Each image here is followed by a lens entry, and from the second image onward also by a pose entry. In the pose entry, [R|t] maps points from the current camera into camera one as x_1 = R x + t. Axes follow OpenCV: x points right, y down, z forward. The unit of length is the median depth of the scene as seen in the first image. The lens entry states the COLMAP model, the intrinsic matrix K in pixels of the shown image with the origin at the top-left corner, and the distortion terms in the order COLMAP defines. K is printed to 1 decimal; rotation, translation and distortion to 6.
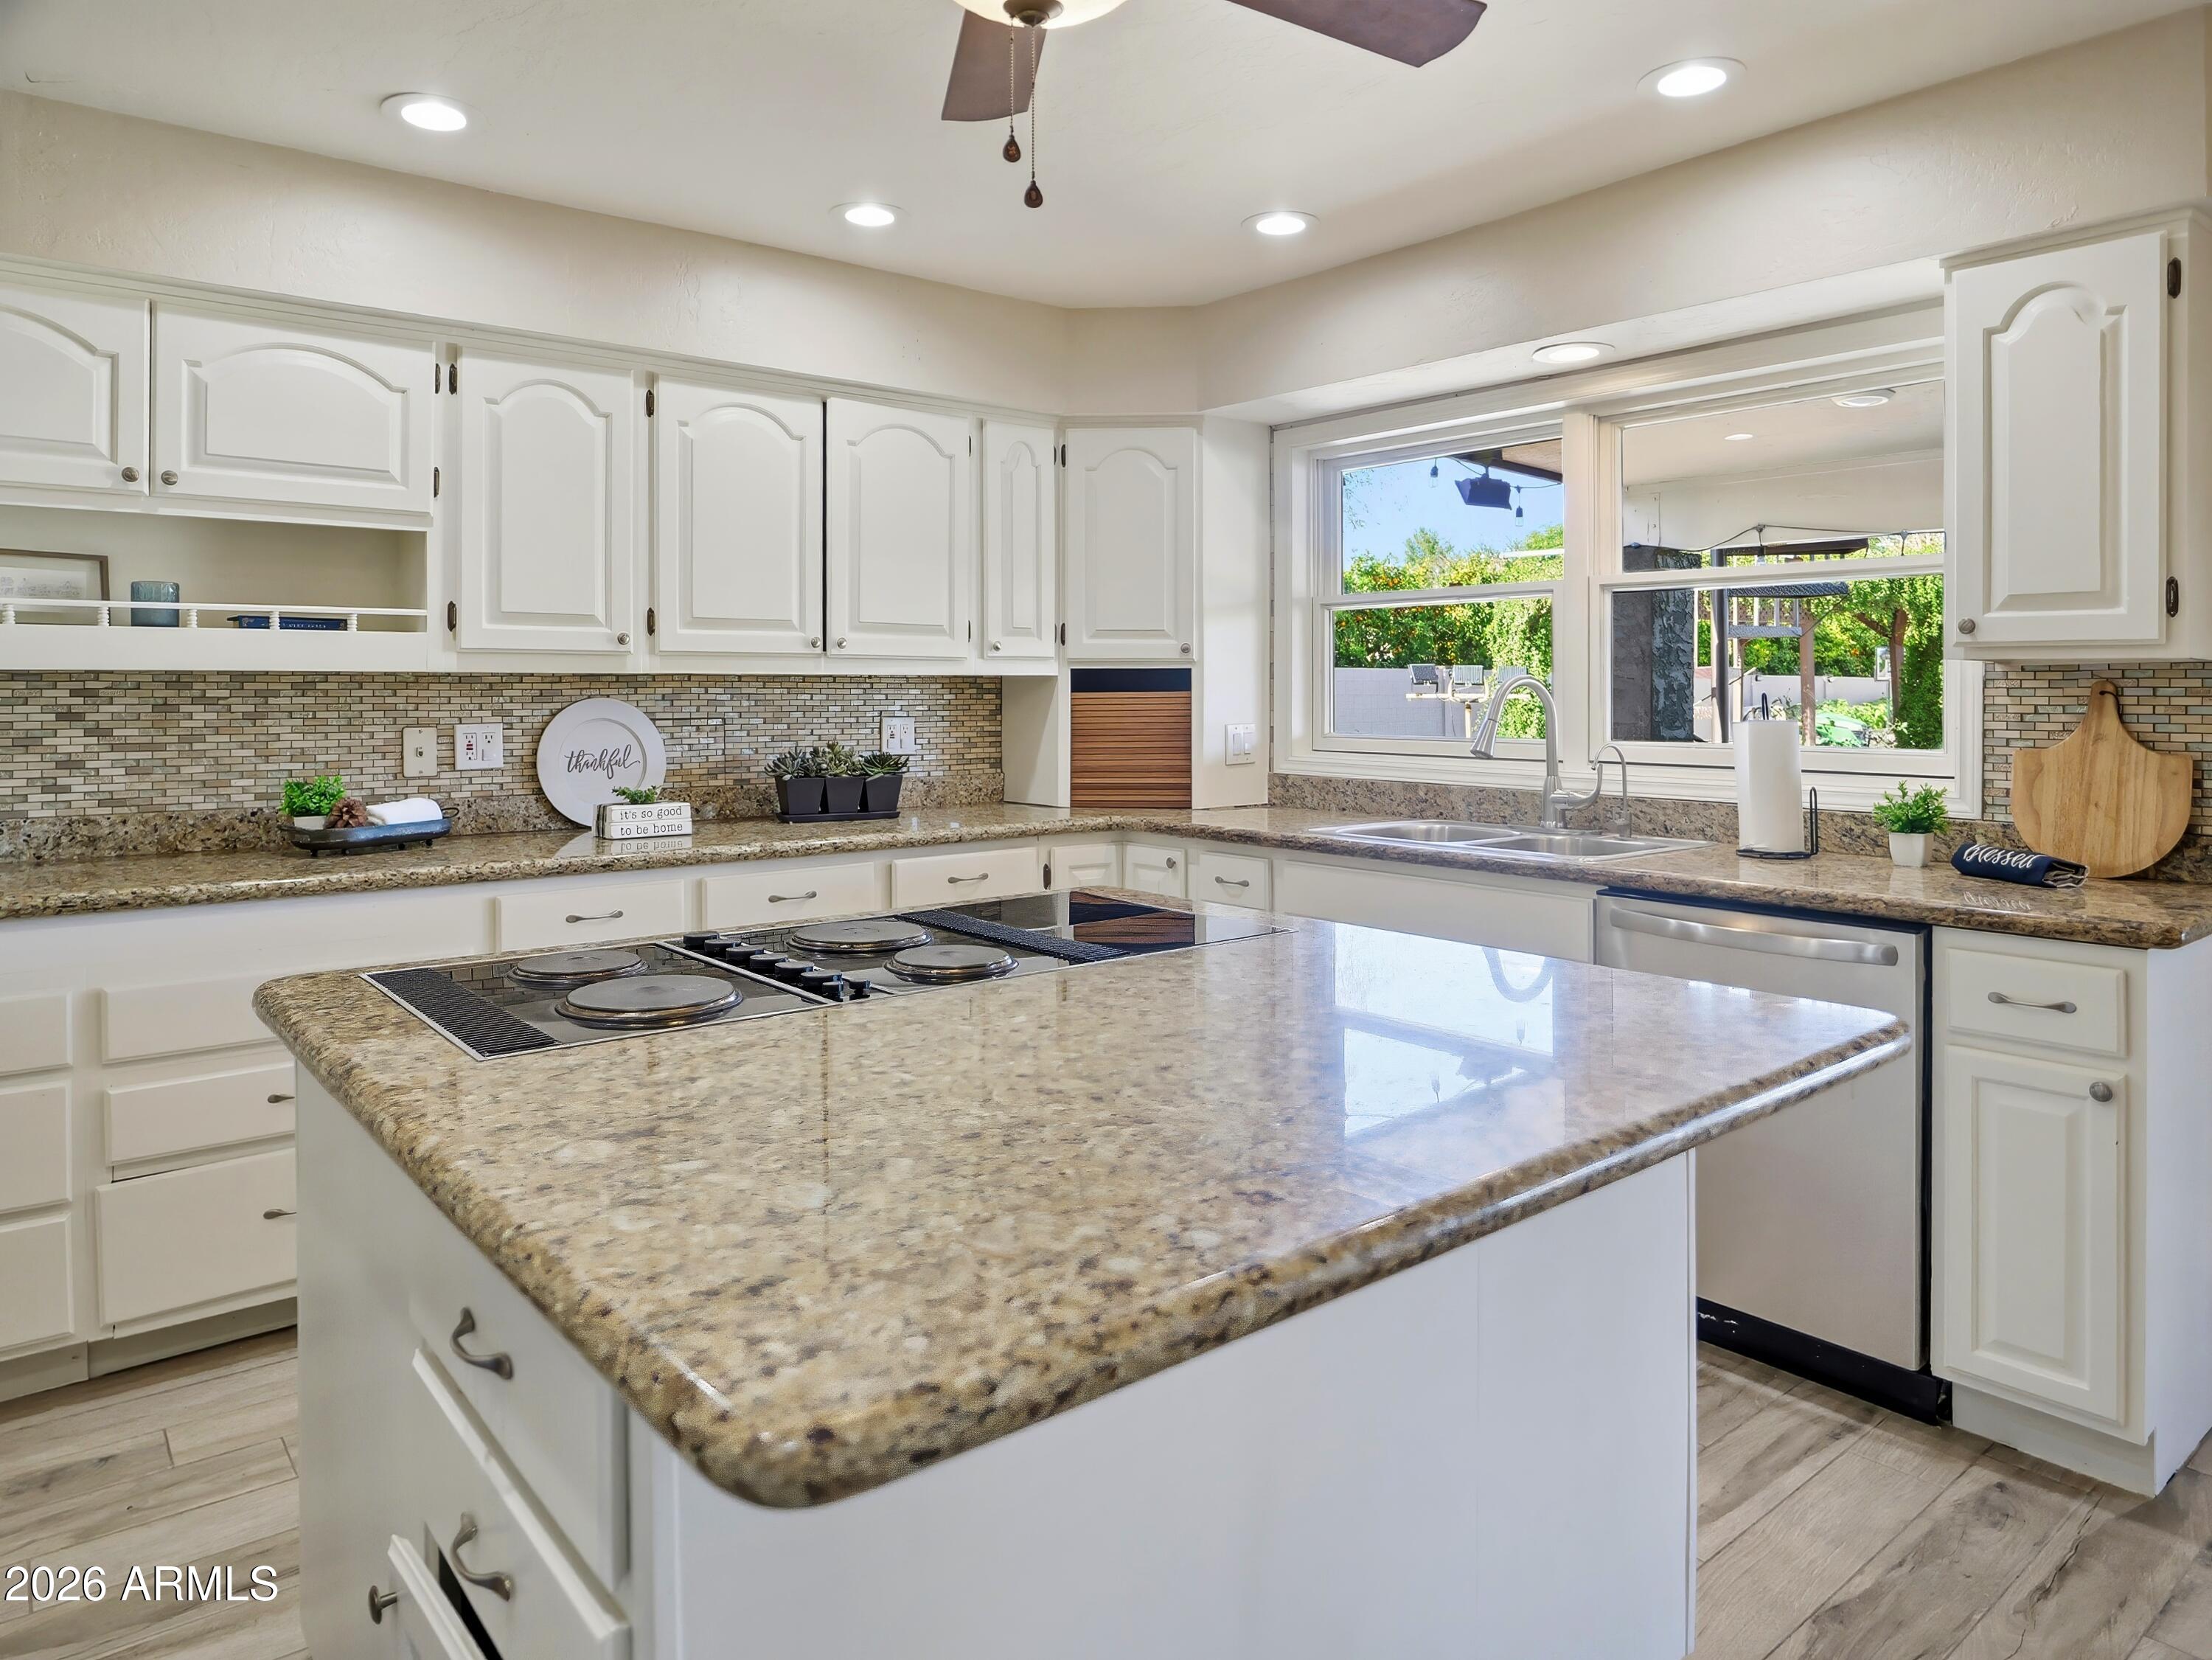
lens RADIAL K [[1410.8, 0, 1102.1], [0, 1410.8, 687.8], [0, 0, 1]] dist [-0.023013, 0.000056]
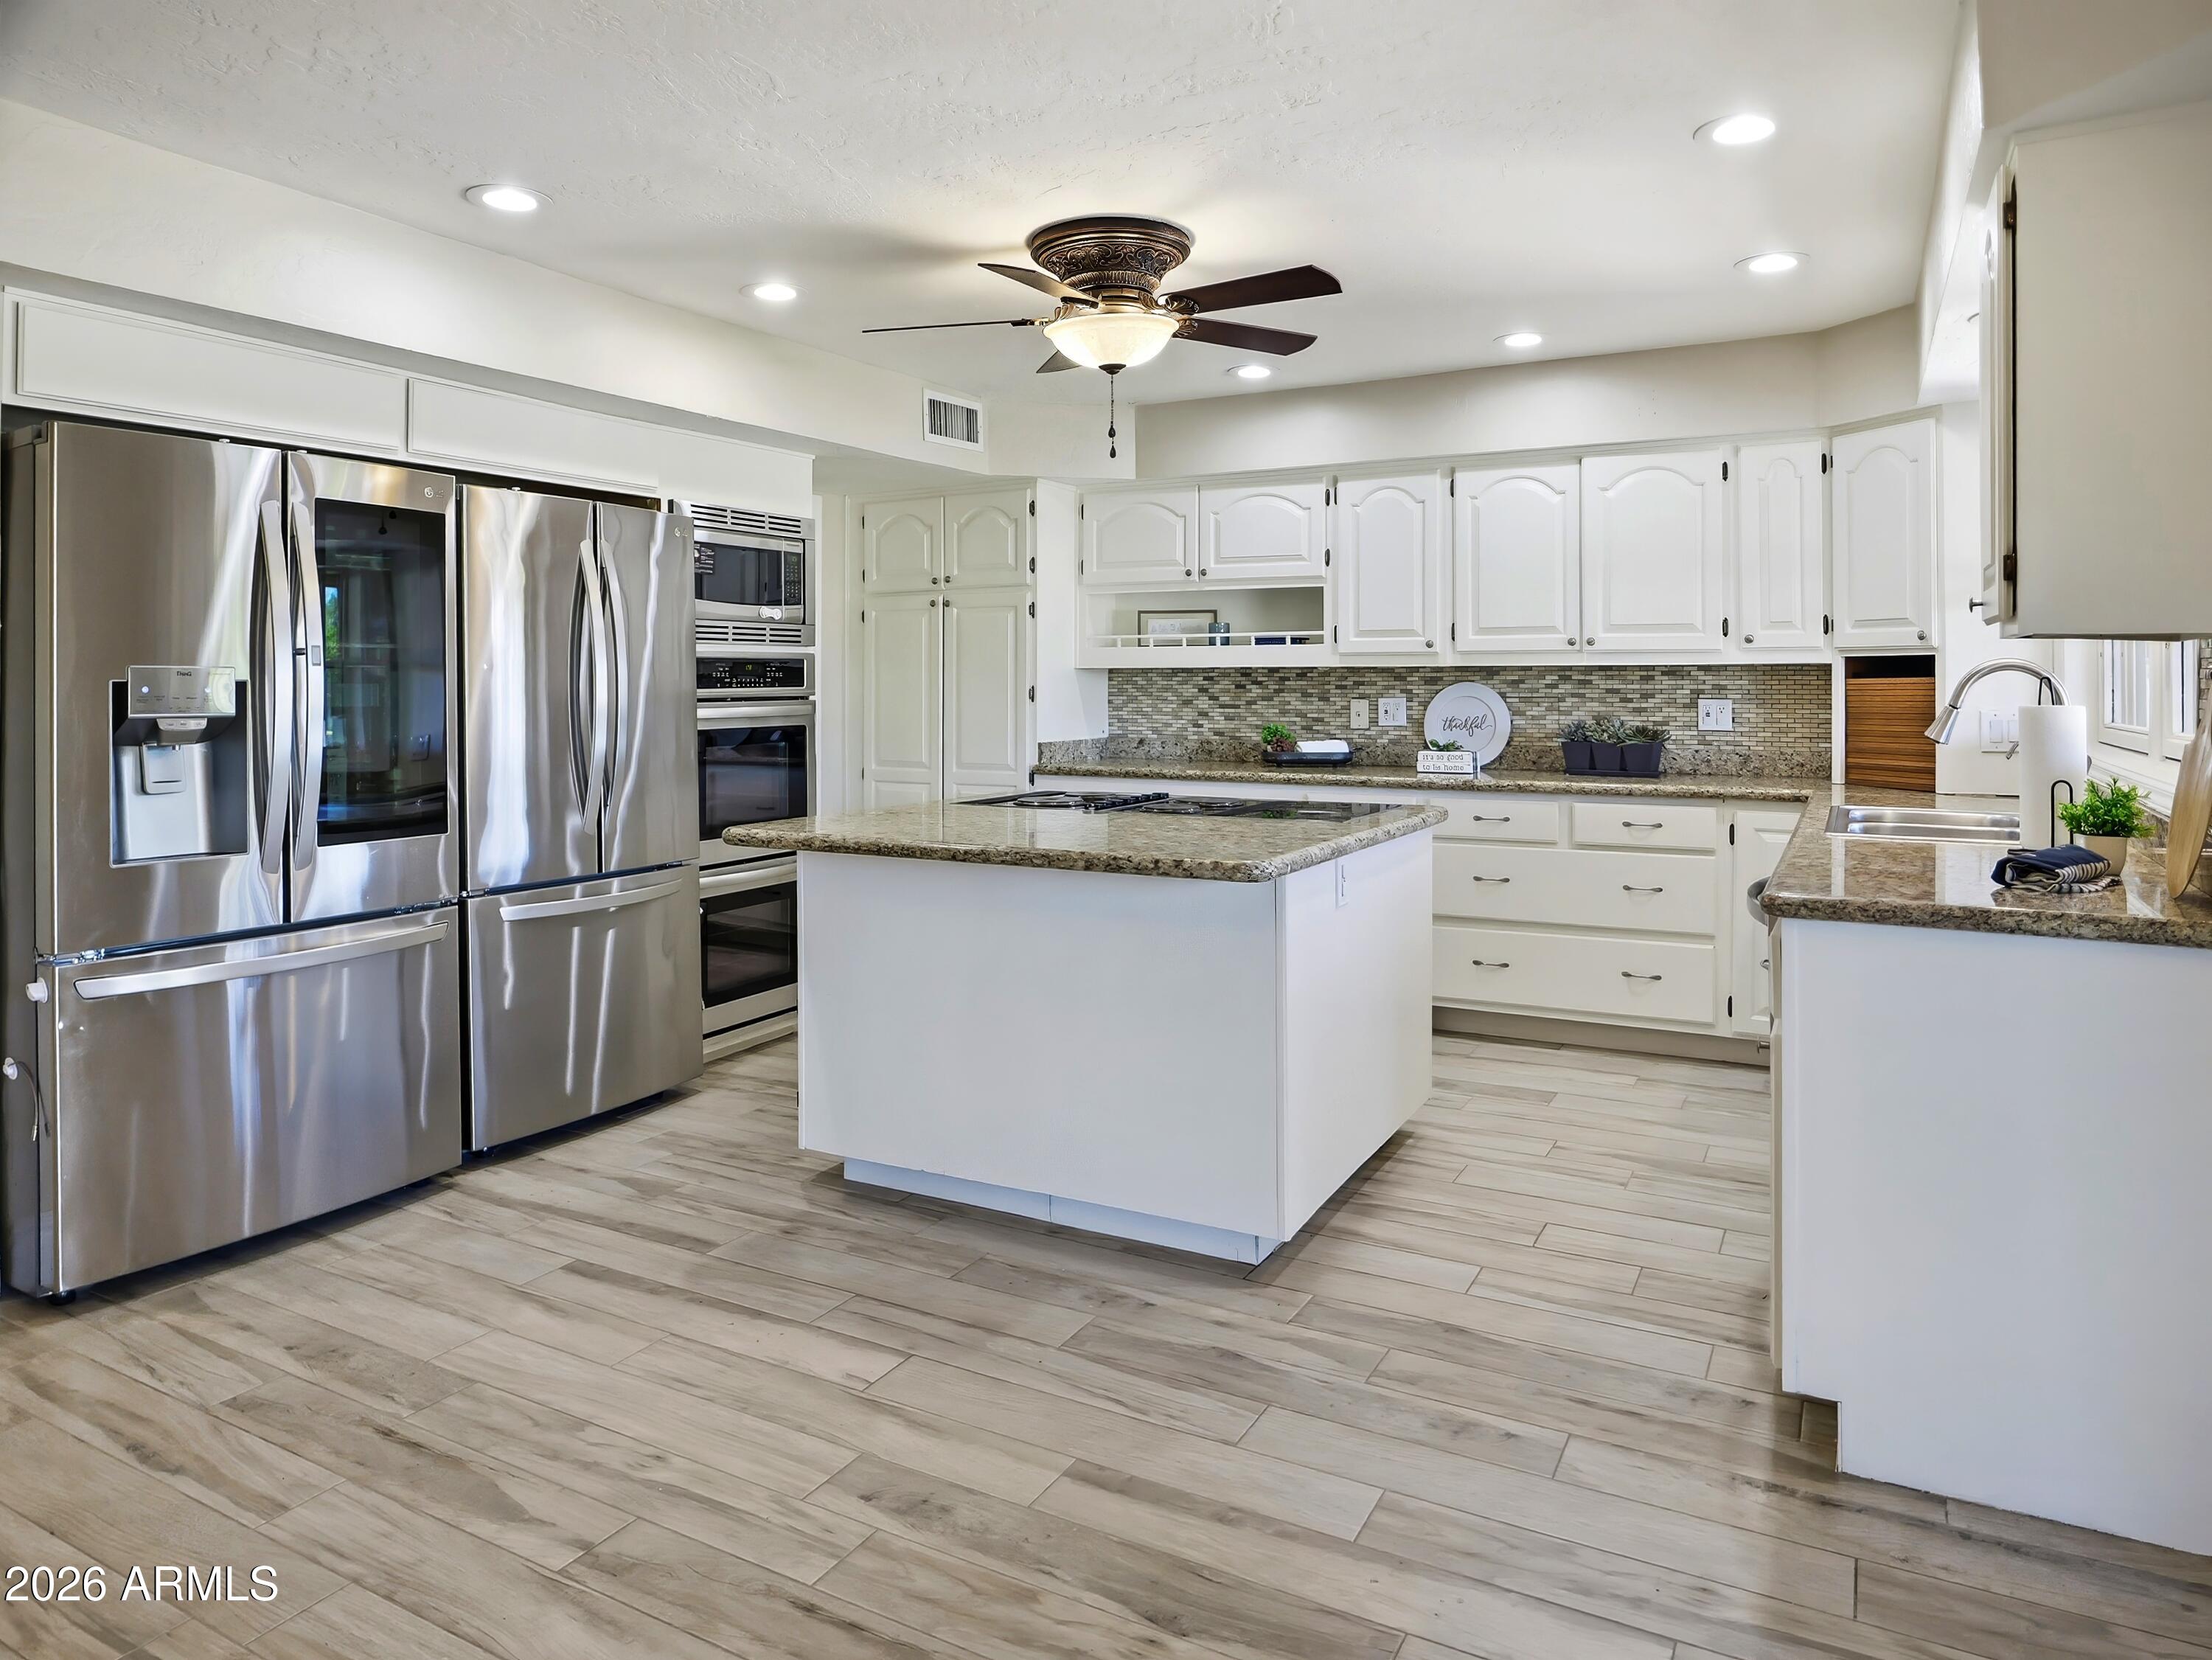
lens RADIAL K [[1410.8, 0, 1102.1], [0, 1410.8, 687.8], [0, 0, 1]] dist [-0.023013, 0.000056]
pose [[0.370618, 0.005204, -0.928771, 0.882528], [0.002122, 0.999977, 0.006450, 0.002589], [0.928783, -0.004362, 0.370599, 0.078931]]
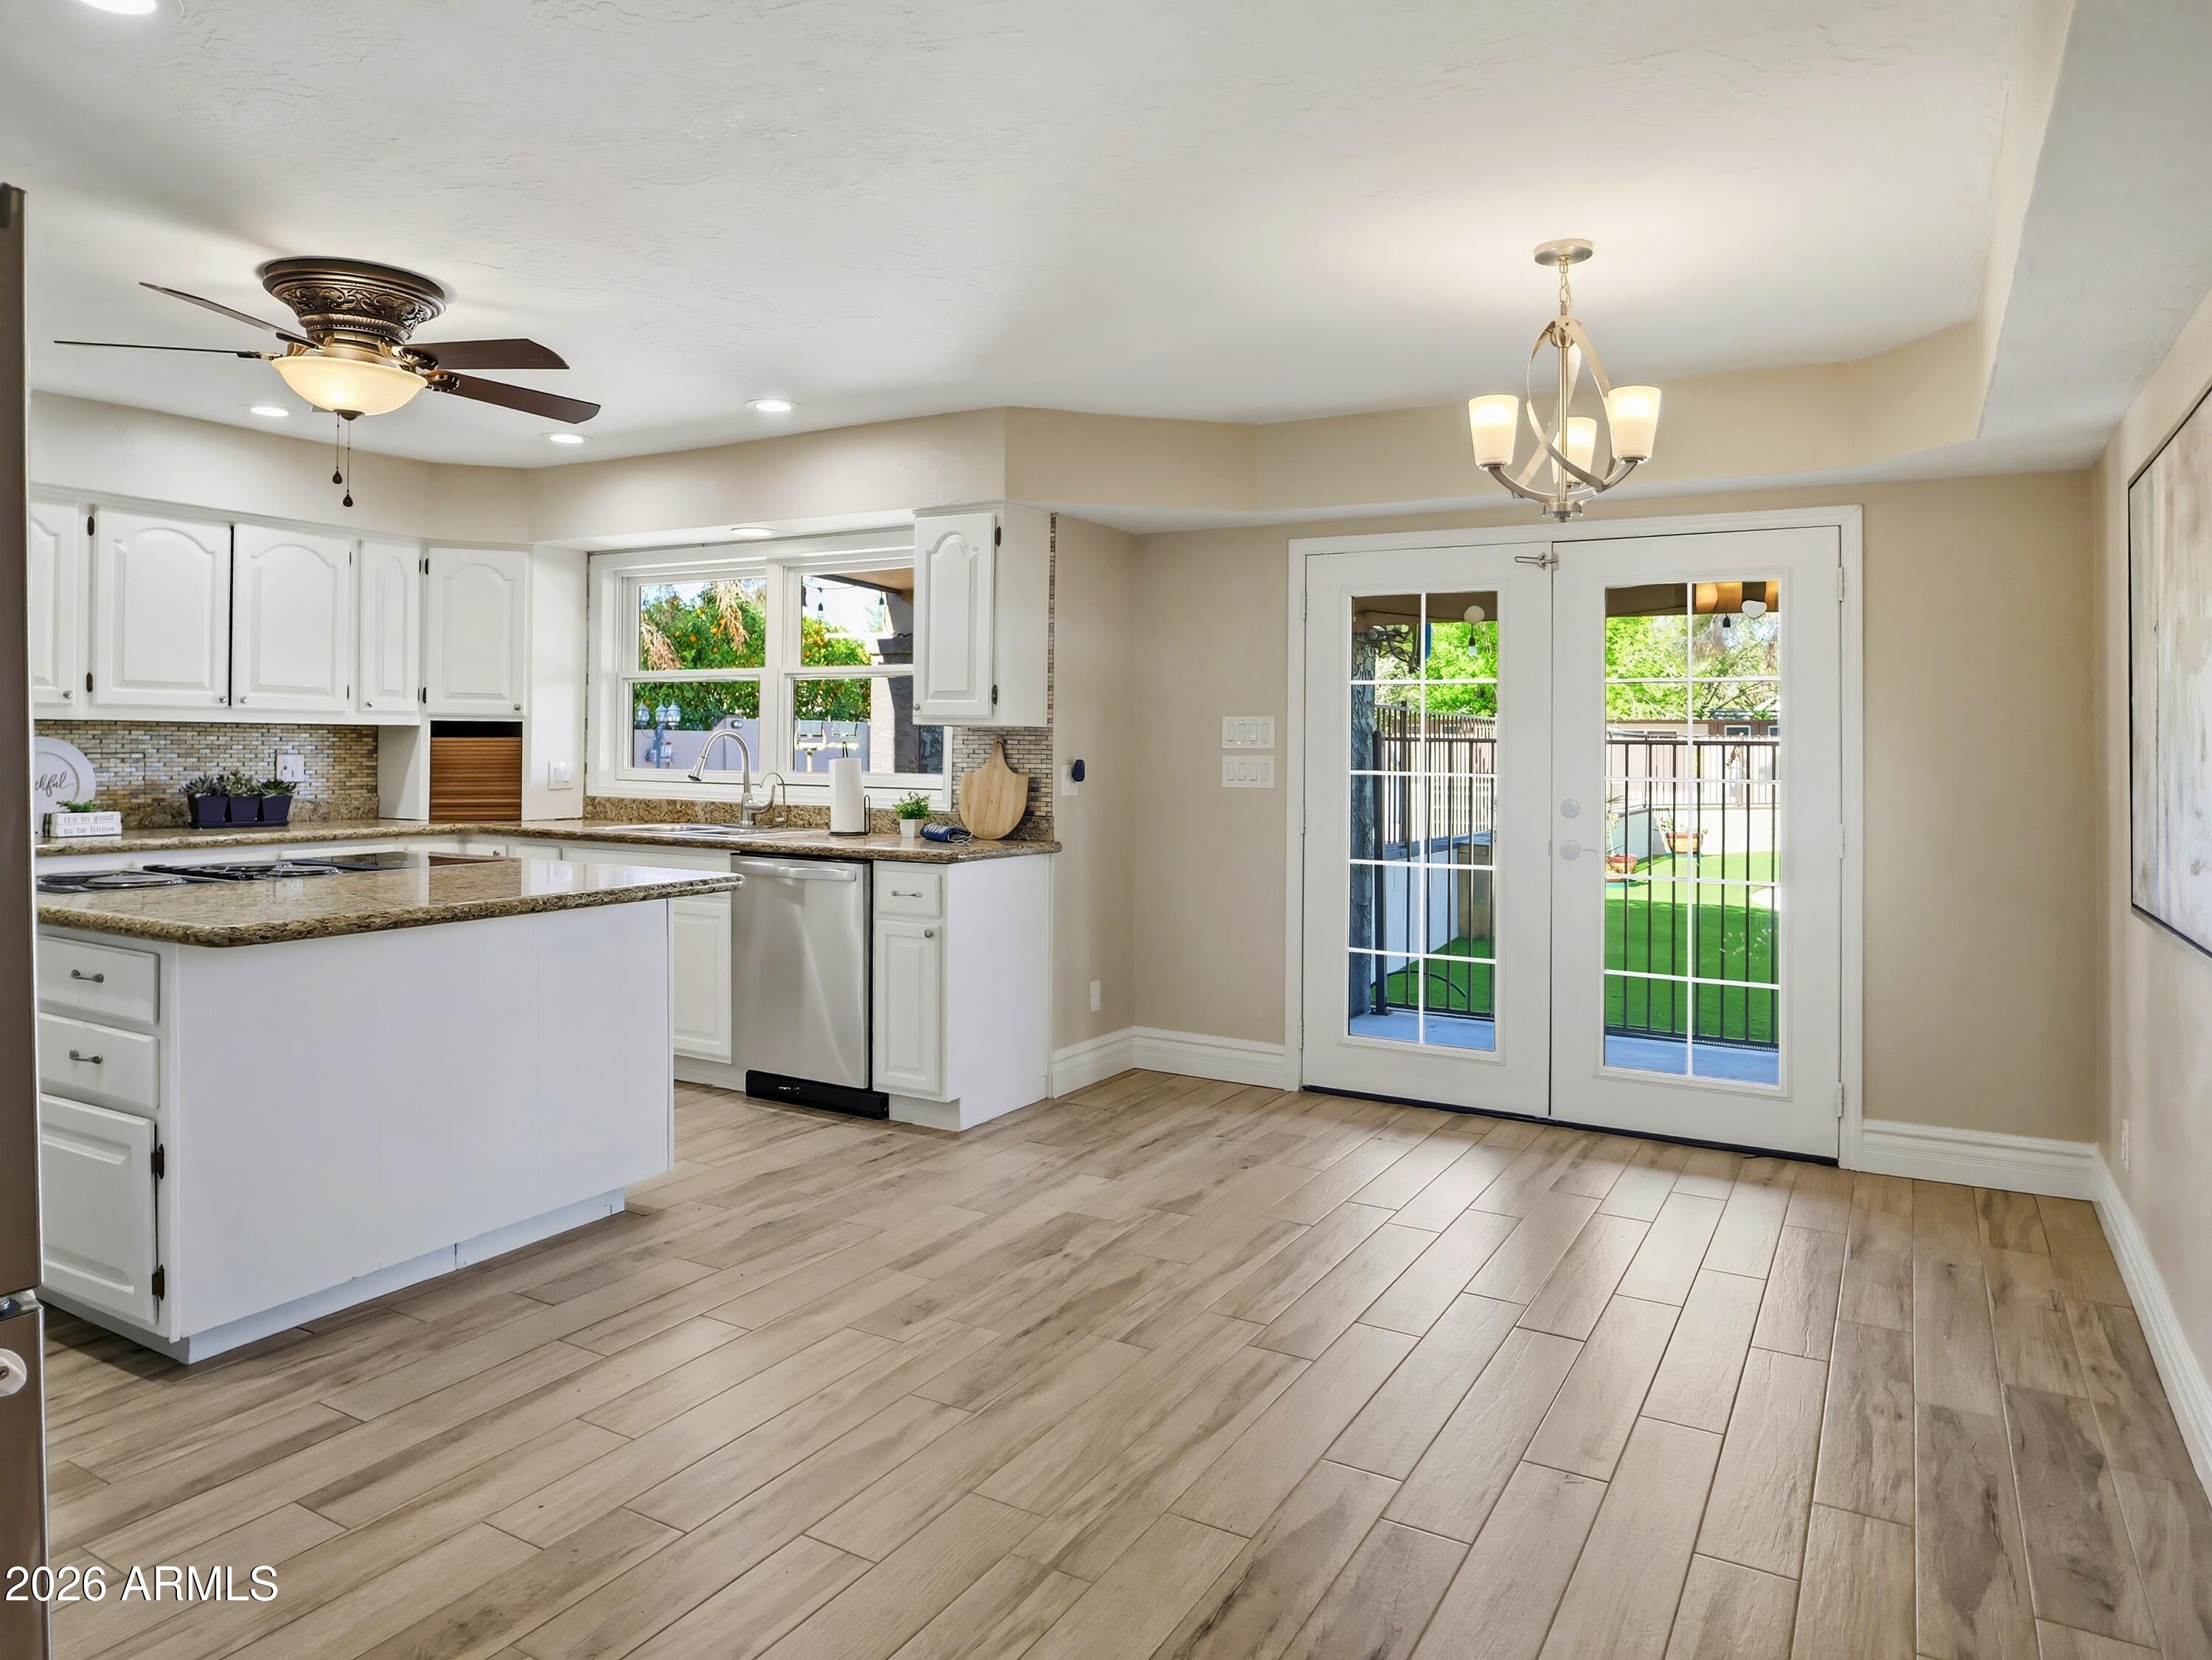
lens RADIAL K [[1423.9, 0, 1096.8], [0, 1423.9, 738.5], [0, 0, 1]] dist [-0.024360, 0.001949]
pose [[0.935537, 0.012074, 0.353022, 0.114057], [-0.011530, 0.999927, -0.003644, 0.002127], [-0.353041, -0.000661, 0.935608, -0.614001]]
